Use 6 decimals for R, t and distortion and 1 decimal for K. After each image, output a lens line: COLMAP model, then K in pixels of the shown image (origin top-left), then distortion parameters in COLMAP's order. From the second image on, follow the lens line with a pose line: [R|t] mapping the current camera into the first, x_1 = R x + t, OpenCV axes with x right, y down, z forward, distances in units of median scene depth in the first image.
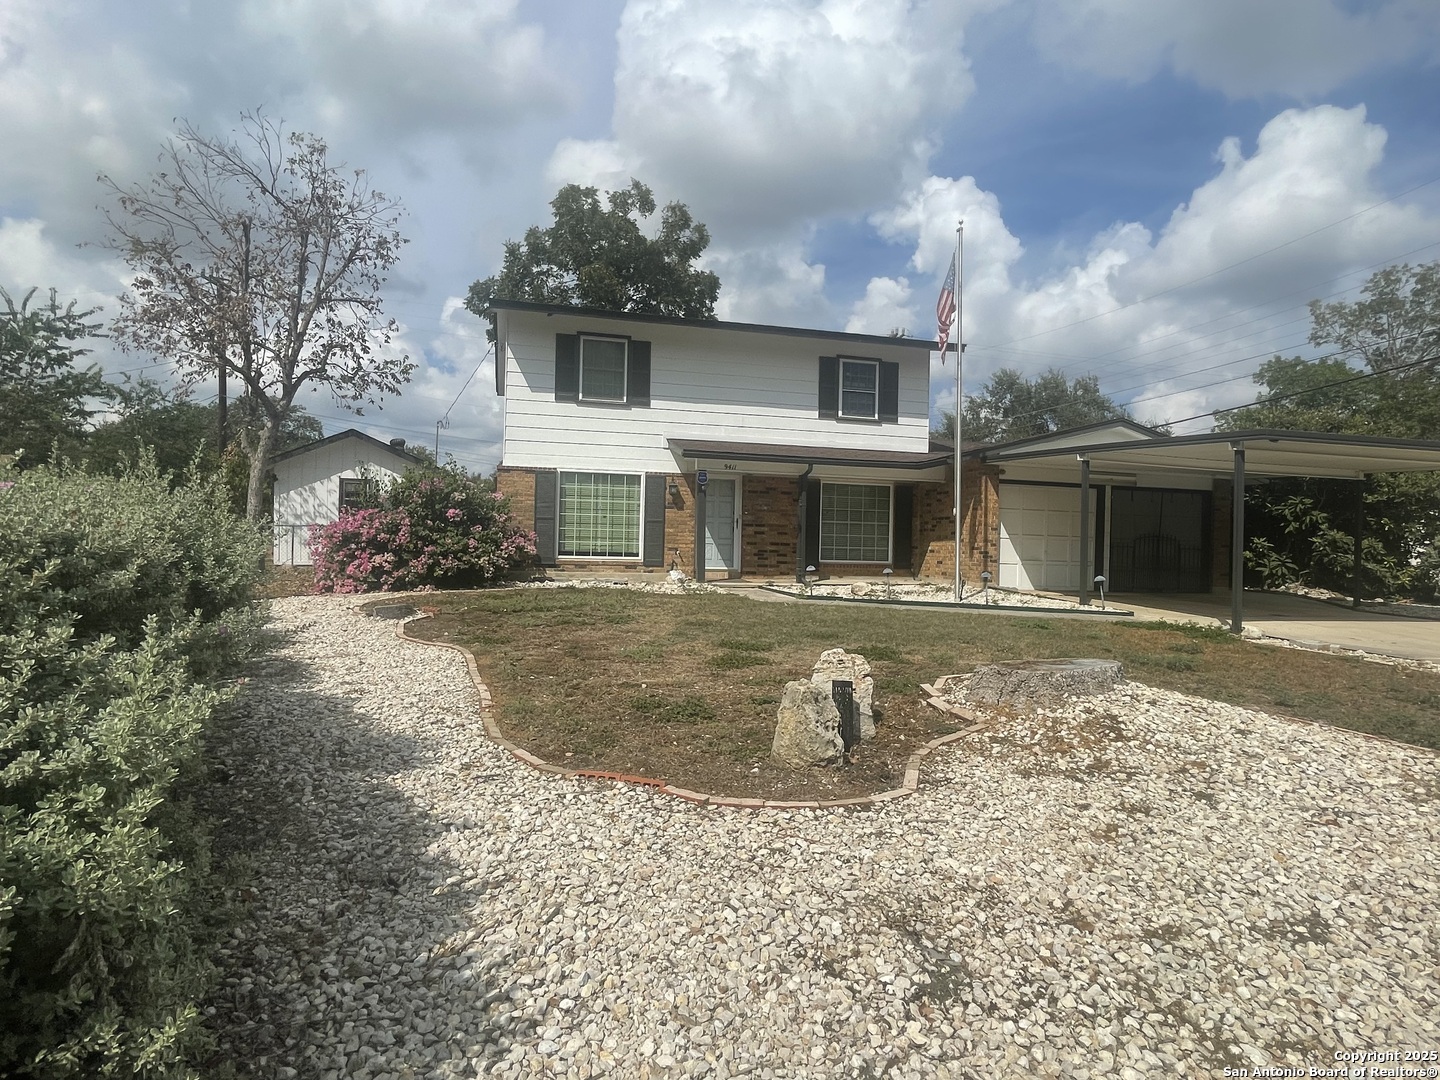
lens RADIAL K [[775.4, 0, 710.5], [0, 775.4, 539.3], [0, 0, 1]] dist [-0.000048, 0.000705]
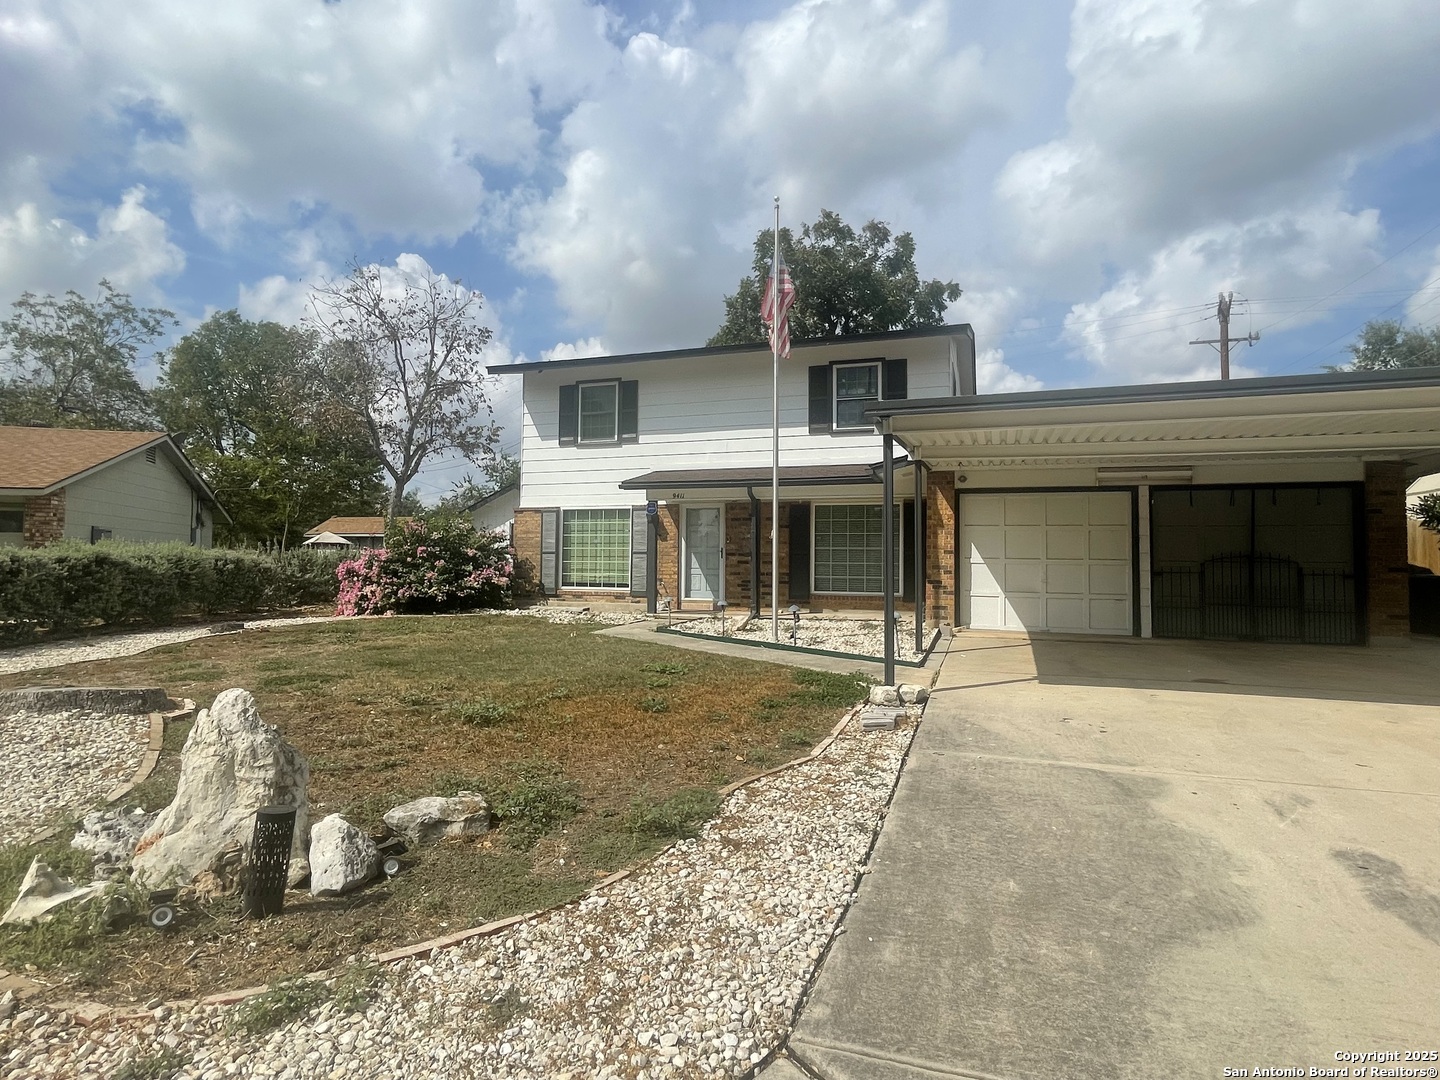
lens RADIAL K [[808.6, 0, 720.0], [0, 808.6, 540.0], [0, 0, 1]] dist [-0.030320, 0.000035]
pose [[0.825543, -0.035377, -0.563229, 0.601349], [0.010926, 0.998848, -0.046725, 0.010457], [0.564233, 0.032420, 0.824979, 0.173636]]
